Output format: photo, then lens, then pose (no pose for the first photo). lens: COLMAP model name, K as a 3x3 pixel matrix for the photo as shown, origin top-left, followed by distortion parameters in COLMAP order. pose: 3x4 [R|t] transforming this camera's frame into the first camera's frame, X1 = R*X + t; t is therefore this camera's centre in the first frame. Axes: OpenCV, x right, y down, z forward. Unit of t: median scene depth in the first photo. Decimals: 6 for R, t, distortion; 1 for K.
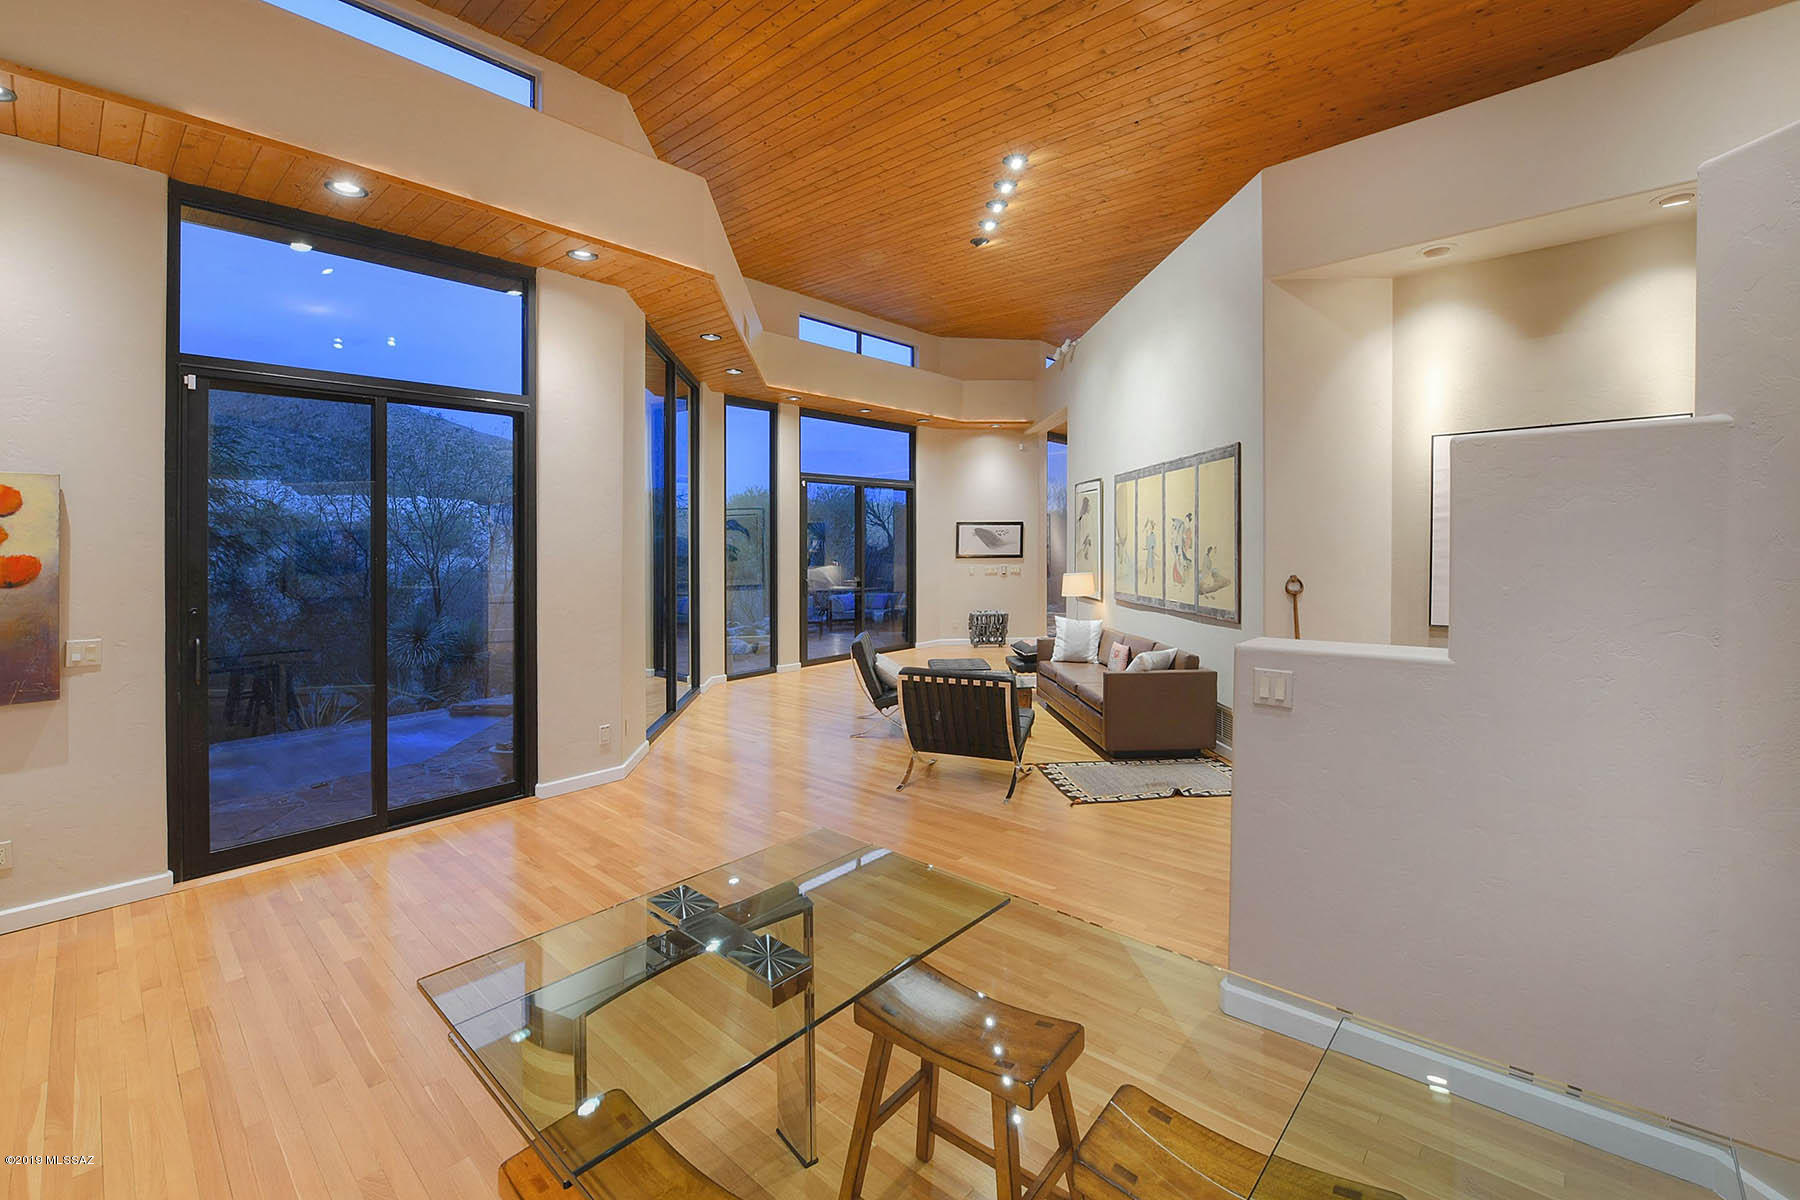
lens RADIAL K [[746.4, 0, 901.1], [0, 746.4, 562.5], [0, 0, 1]] dist [-0.000399, -0.000095]
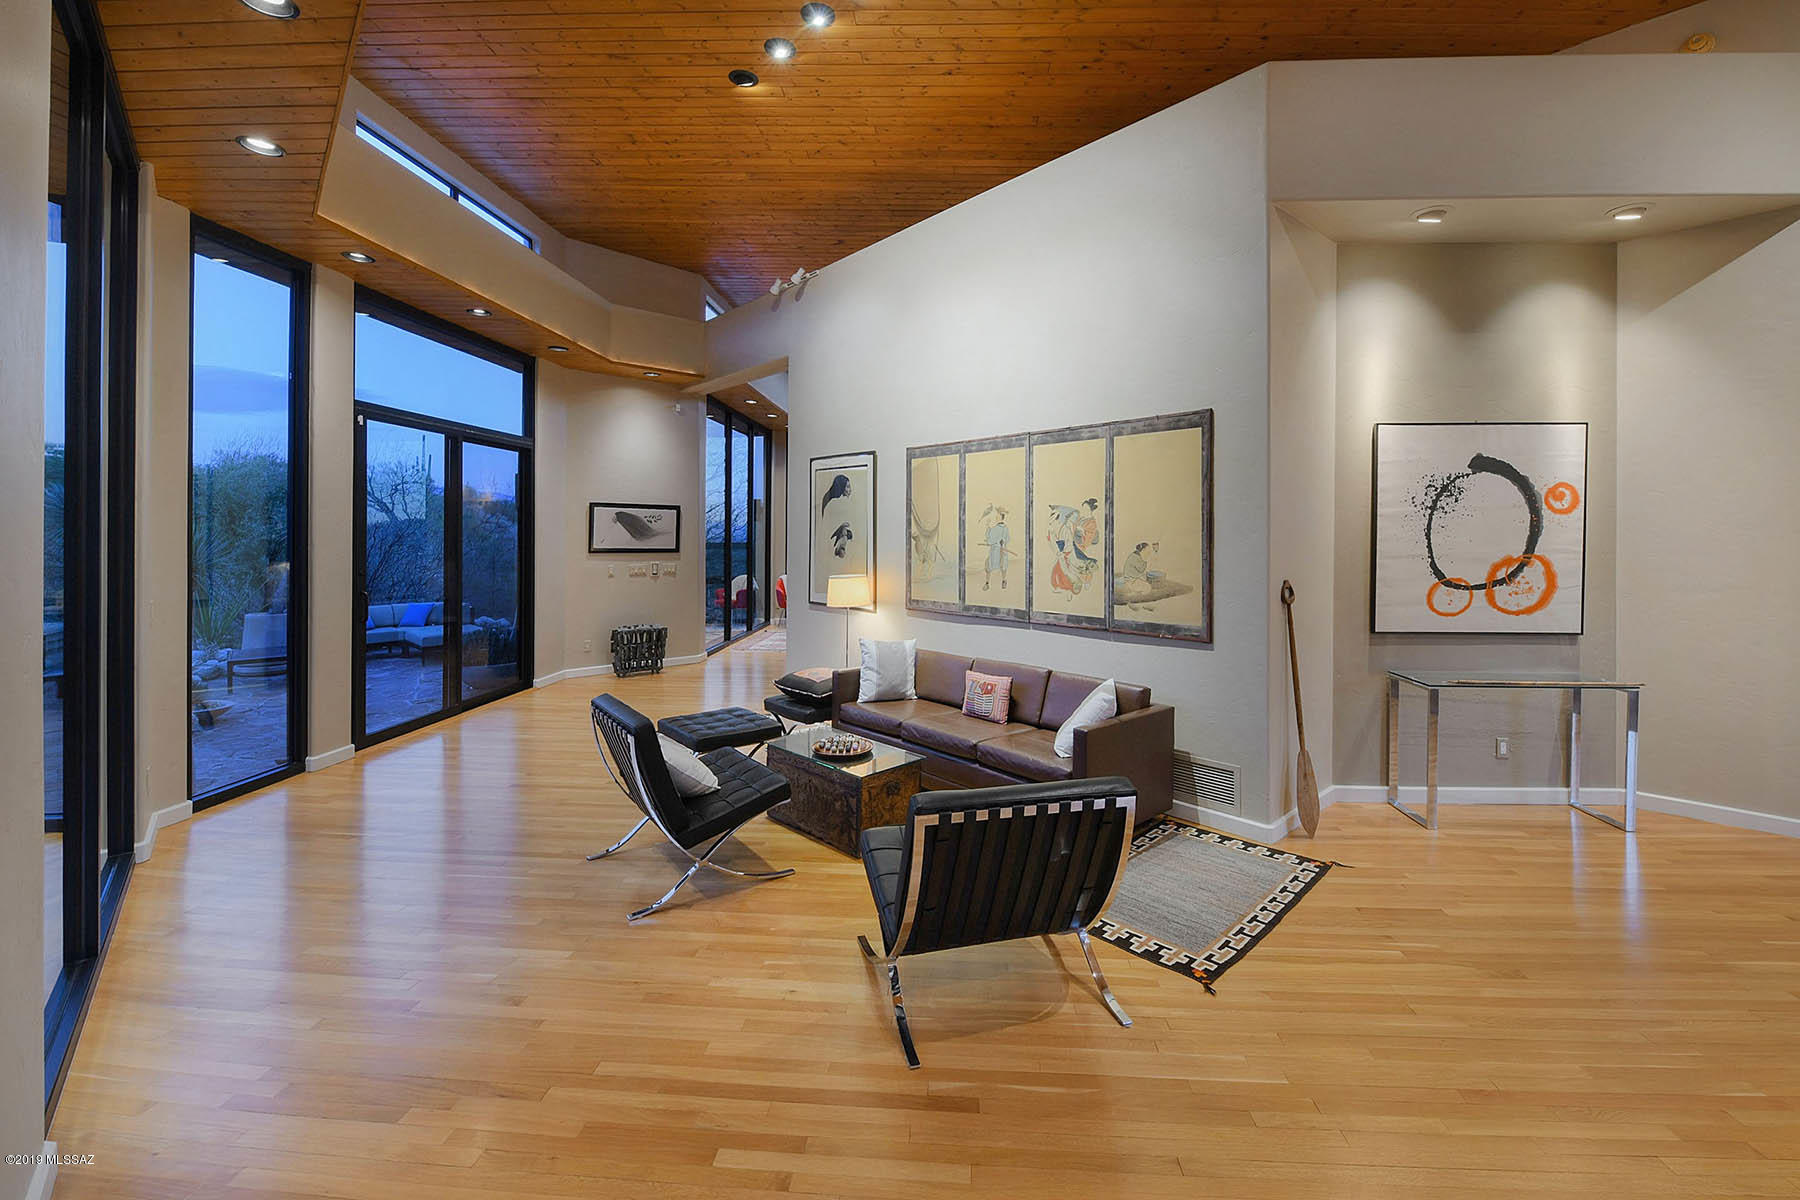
lens RADIAL K [[740.2, 0, 895.6], [0, 740.2, 537.9], [0, 0, 1]] dist [-0.002835, -0.000508]
pose [[0.796046, 0.012634, 0.605105, -0.193936], [0.000536, 0.999767, -0.021579, -0.007699], [-0.605236, 0.017502, 0.795853, 0.420789]]
